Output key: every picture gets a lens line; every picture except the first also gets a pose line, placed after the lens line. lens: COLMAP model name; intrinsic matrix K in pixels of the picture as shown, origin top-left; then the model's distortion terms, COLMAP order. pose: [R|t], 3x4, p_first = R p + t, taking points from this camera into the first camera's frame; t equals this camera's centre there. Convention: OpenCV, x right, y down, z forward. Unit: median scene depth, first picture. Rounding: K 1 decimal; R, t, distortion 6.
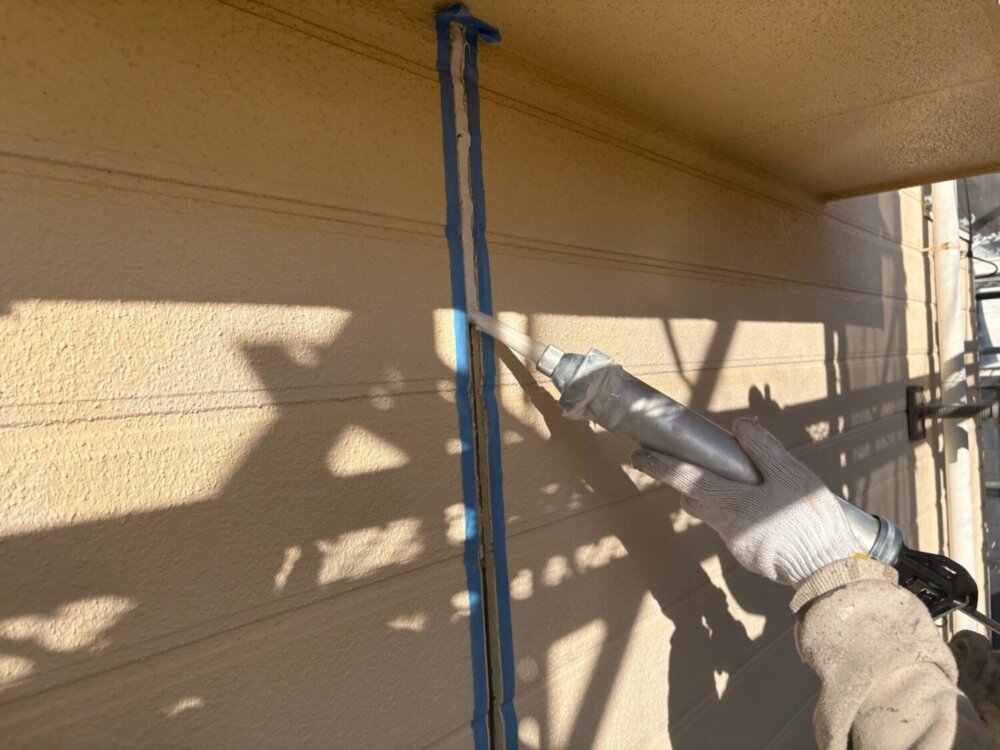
lens RADIAL K [[767.5, 0, 501.7], [0, 767.5, 380.9], [0, 0, 1]] dist [0.039230, -0.045180]
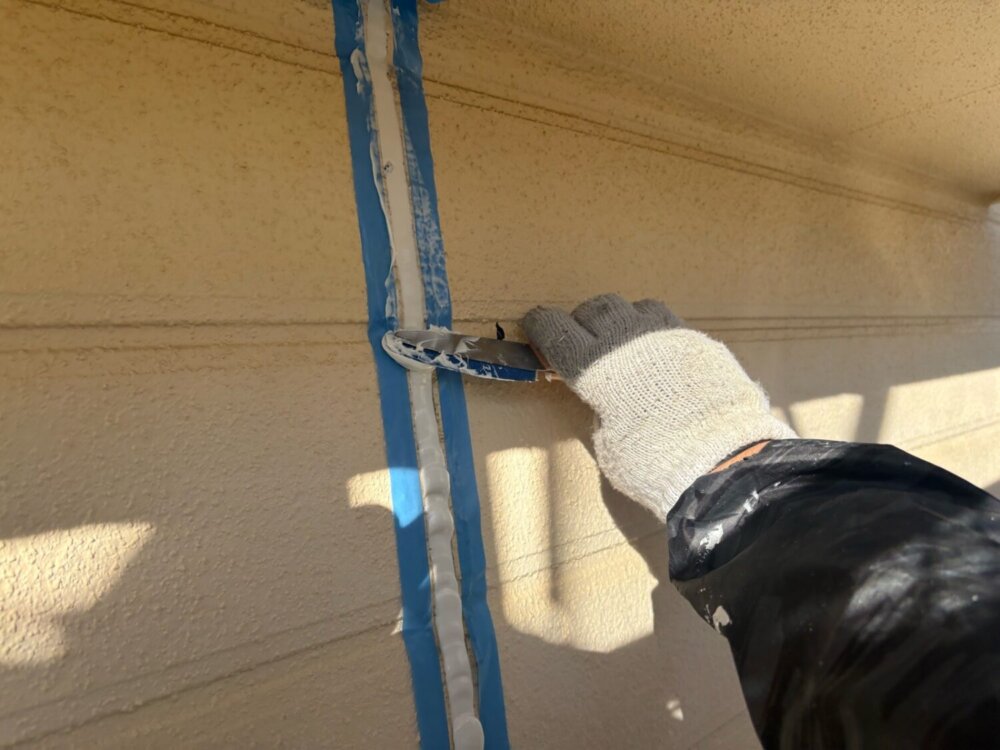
lens RADIAL K [[767.5, 0, 501.7], [0, 767.5, 380.9], [0, 0, 1]] dist [0.039230, -0.045180]
pose [[0.988296, -0.074112, -0.133335, 0.075340], [0.067889, 0.996407, -0.050632, -0.098369], [0.136608, 0.040987, 0.989777, 0.362284]]
